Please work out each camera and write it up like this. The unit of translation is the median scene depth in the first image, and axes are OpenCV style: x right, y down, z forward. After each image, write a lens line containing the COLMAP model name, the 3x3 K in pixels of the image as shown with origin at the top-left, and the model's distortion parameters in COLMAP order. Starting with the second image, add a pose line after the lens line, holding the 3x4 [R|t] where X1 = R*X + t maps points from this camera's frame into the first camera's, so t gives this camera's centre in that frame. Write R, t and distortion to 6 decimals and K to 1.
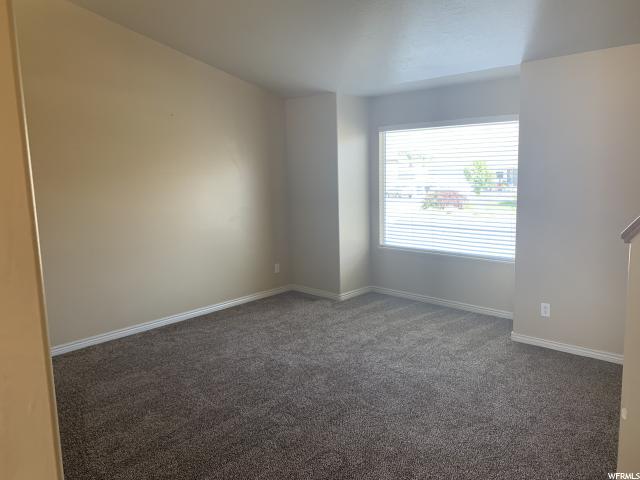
lens RADIAL K [[490.8, 0, 321.7], [0, 490.8, 236.3], [0, 0, 1]] dist [0.032064, -0.000275]
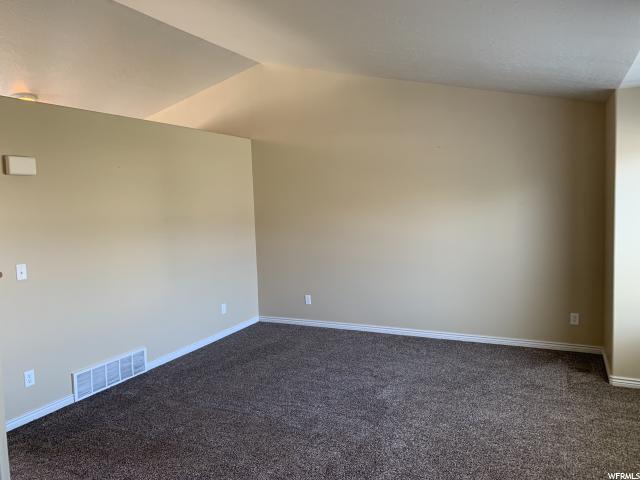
lens RADIAL K [[490.8, 0, 321.7], [0, 490.8, 236.3], [0, 0, 1]] dist [0.032064, -0.000275]
pose [[0.292206, 0.087498, -0.952344, 0.634088], [-0.107118, 0.992534, 0.058323, -0.082747], [0.950338, 0.084971, 0.299397, 0.424904]]
